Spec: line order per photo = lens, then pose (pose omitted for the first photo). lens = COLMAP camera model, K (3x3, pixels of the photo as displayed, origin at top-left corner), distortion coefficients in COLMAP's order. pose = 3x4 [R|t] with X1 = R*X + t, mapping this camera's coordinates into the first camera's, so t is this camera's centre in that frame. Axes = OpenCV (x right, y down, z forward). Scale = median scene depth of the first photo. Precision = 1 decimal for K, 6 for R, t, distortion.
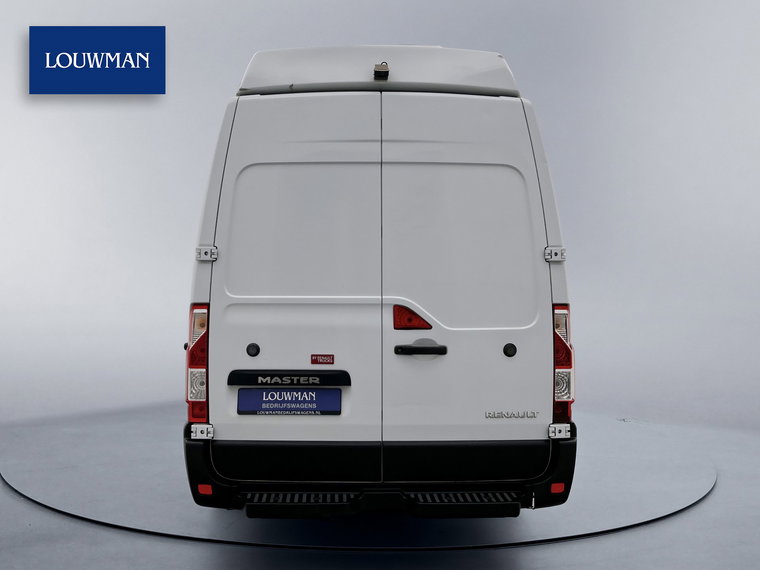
lens RADIAL K [[581.8, 0, 380.0], [0, 581.8, 285.0], [0, 0, 1]] dist [-0.005657, -0.000828]
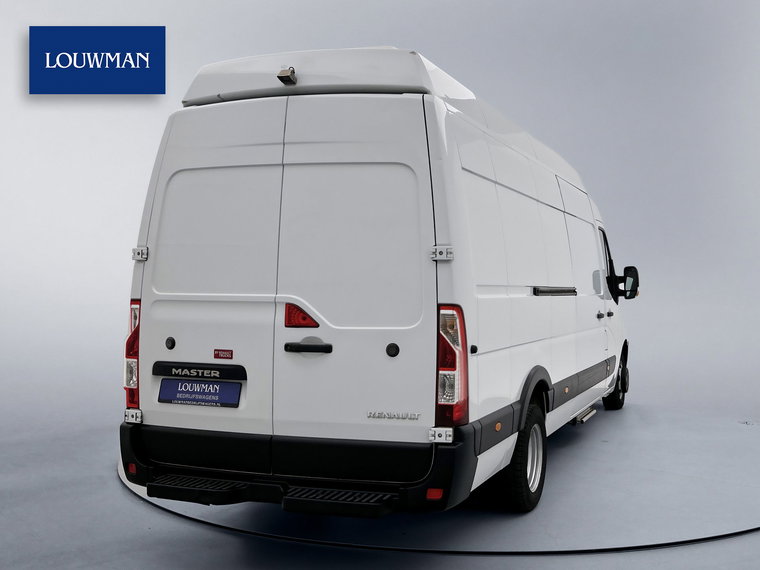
lens RADIAL K [[562.7, 0, 380.0], [0, 562.7, 285.0], [0, 0, 1]] dist [-0.050653, -0.005315]
pose [[0.982952, 0.006247, -0.183757, 0.362483], [-0.005458, 0.999974, 0.004800, -0.003258], [0.183782, -0.003715, 0.982960, 0.059244]]
